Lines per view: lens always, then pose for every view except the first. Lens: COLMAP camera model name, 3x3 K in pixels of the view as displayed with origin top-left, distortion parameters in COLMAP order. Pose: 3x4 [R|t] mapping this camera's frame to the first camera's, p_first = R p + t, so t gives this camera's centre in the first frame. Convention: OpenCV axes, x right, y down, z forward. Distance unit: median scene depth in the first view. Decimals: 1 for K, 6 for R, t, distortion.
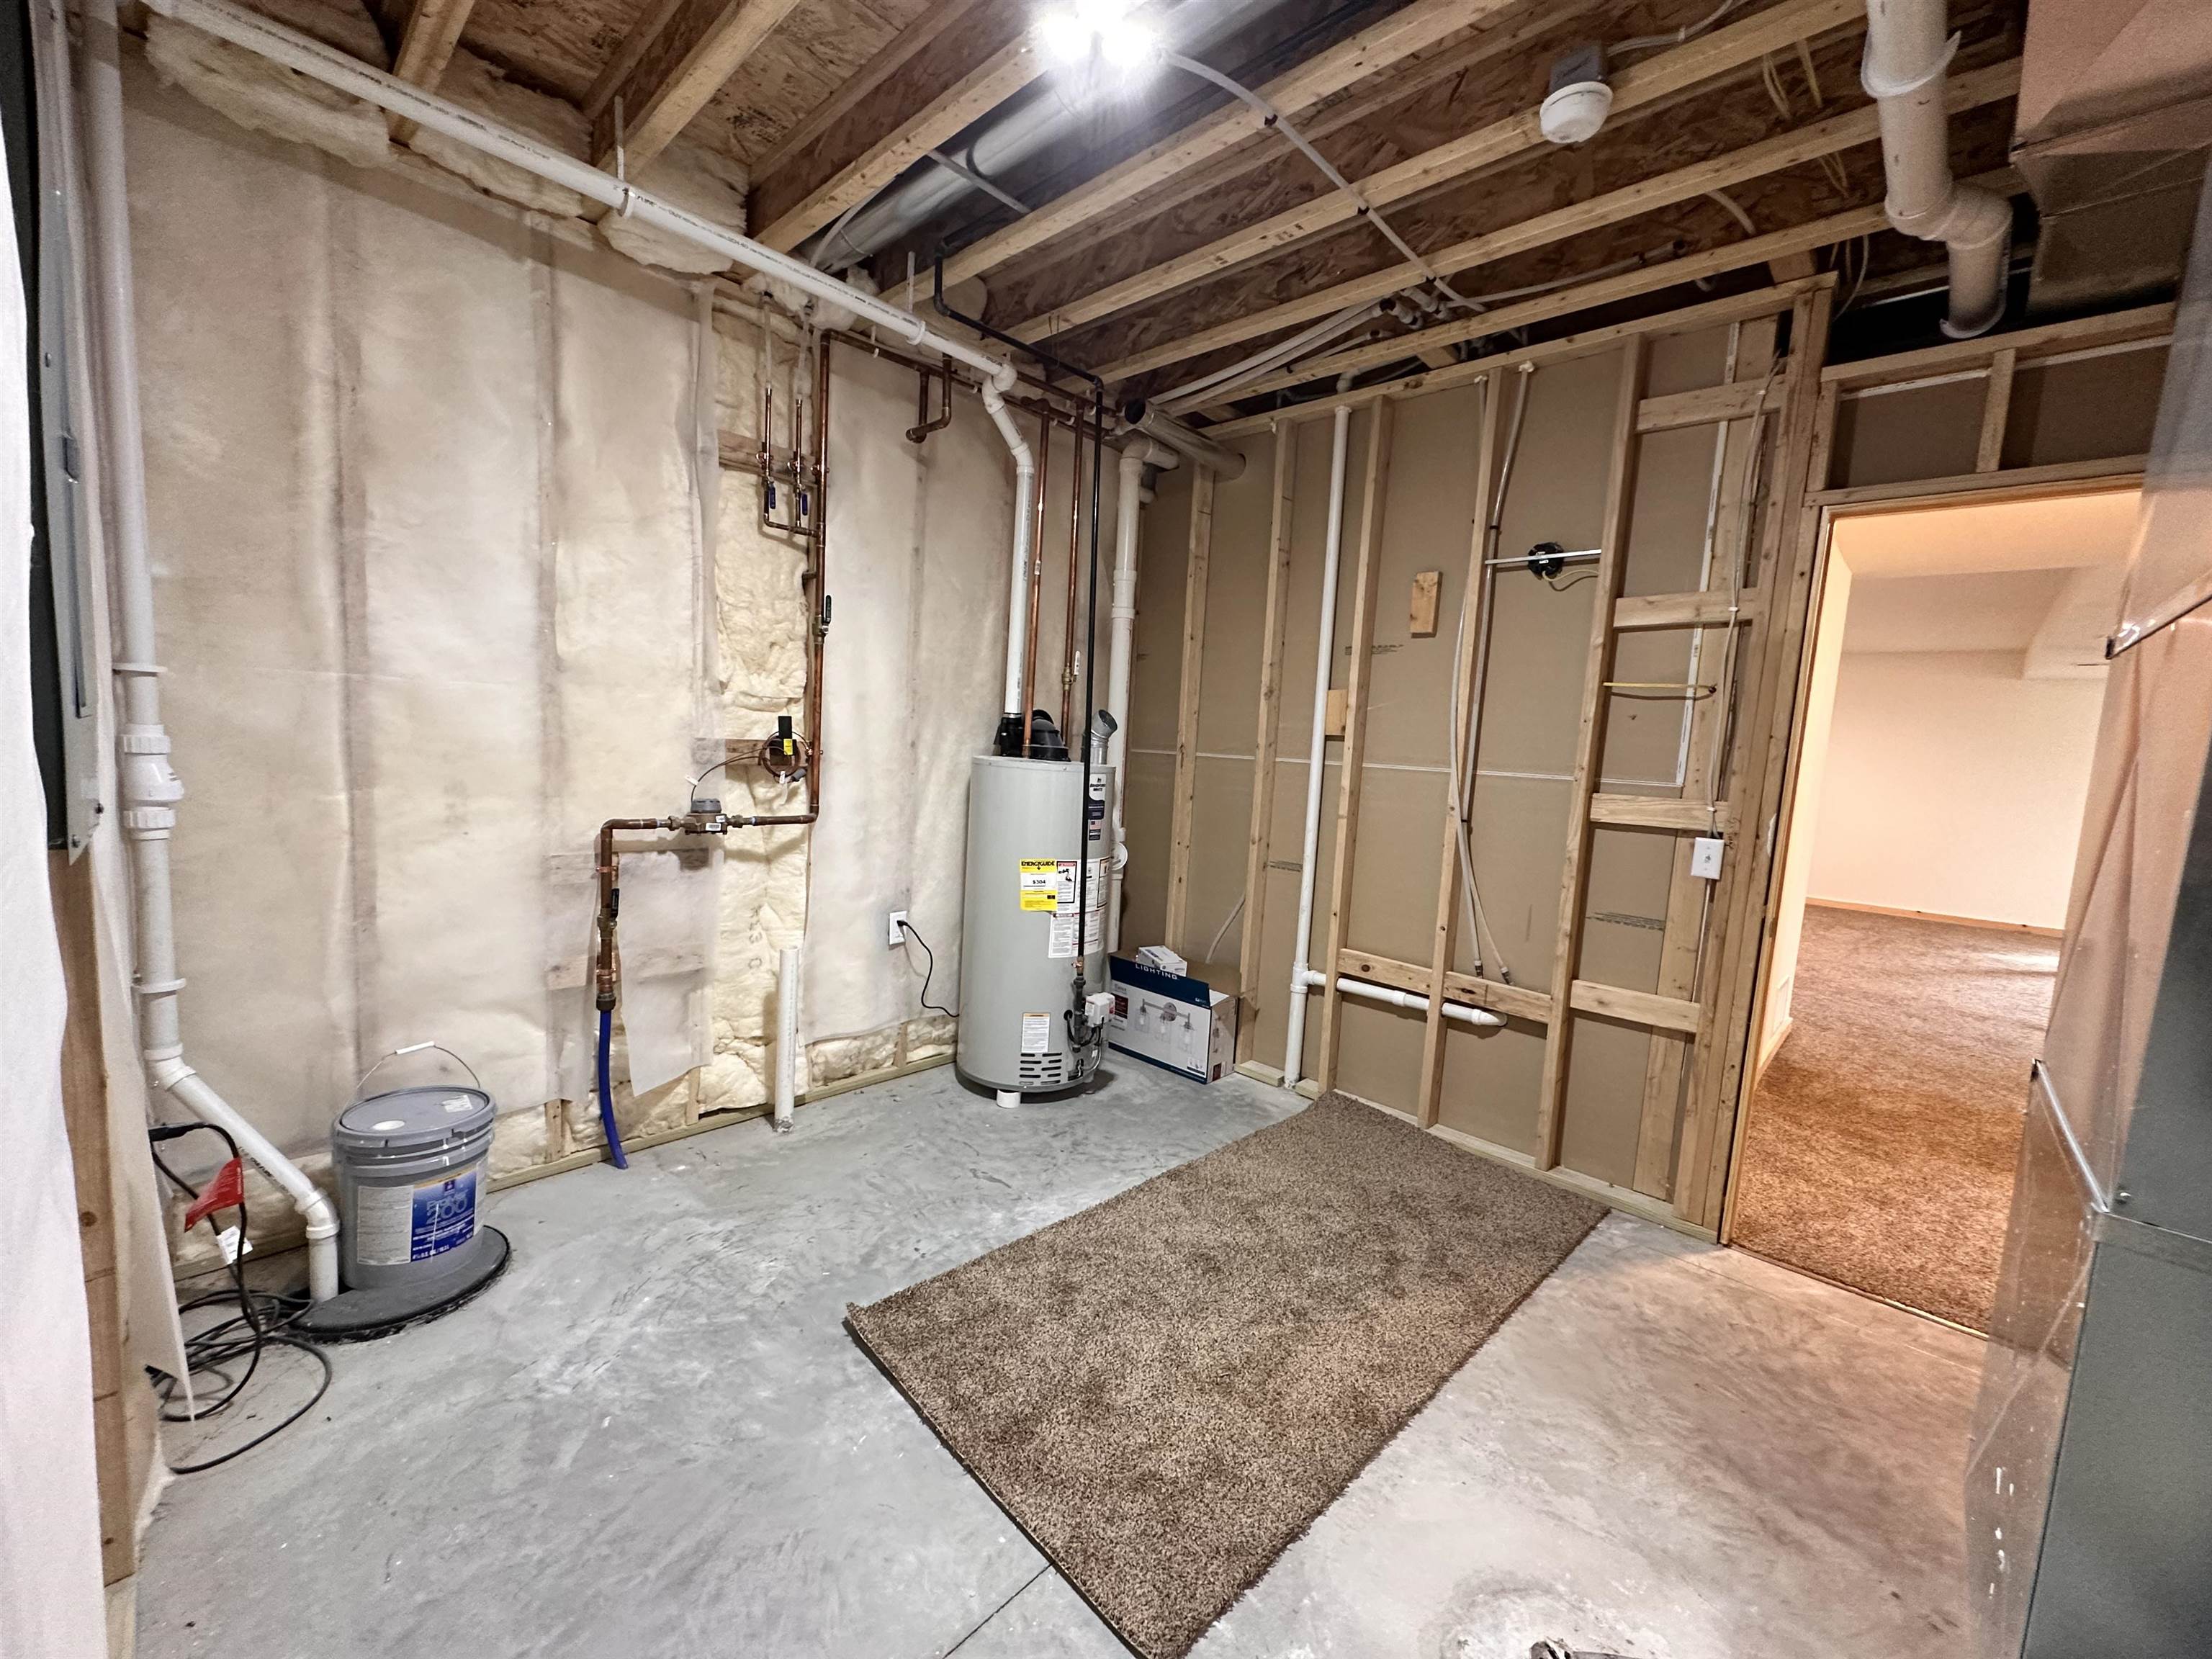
lens RADIAL K [[884.2, 0, 1104.7], [0, 884.2, 829.4], [0, 0, 1]] dist [-0.003272, -0.000109]
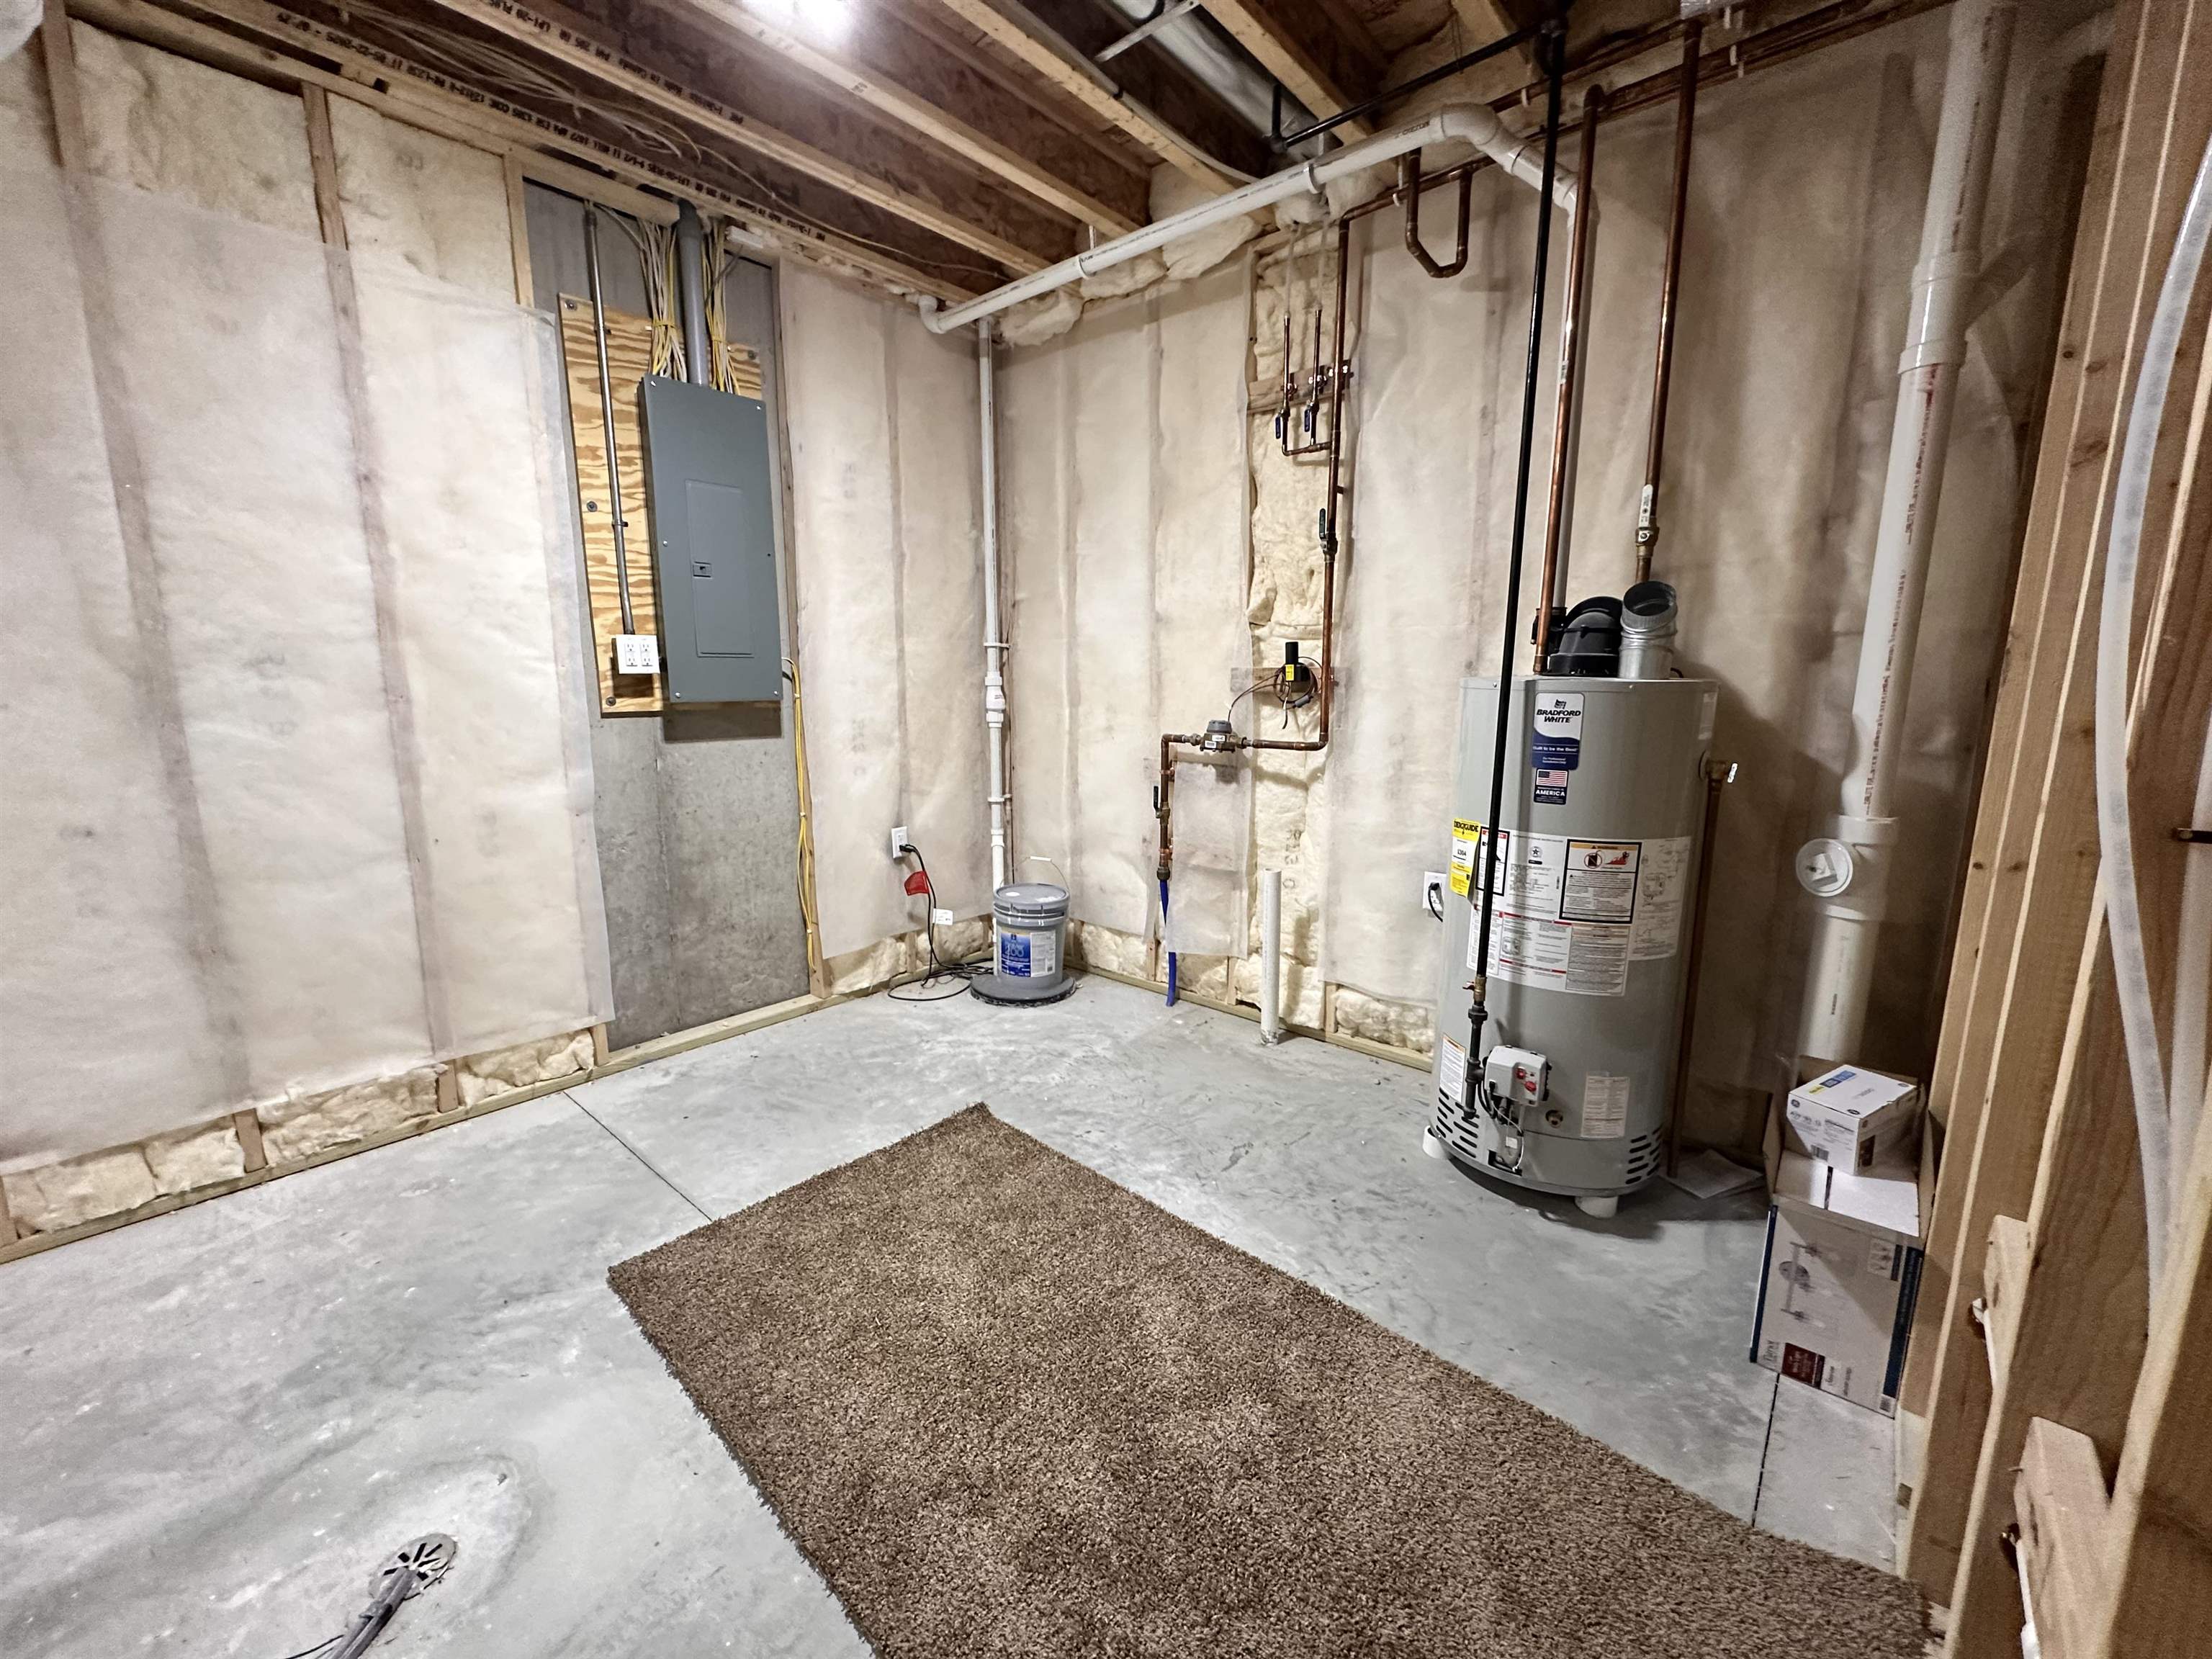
lens RADIAL K [[884.2, 0, 1107.8], [0, 884.2, 830.9], [0, 0, 1]] dist [-0.003272, -0.000109]
pose [[0.037457, 0.117862, -0.992323, 0.716648], [-0.102266, 0.988259, 0.113519, -0.008640], [0.994052, 0.097229, 0.049070, 0.827719]]
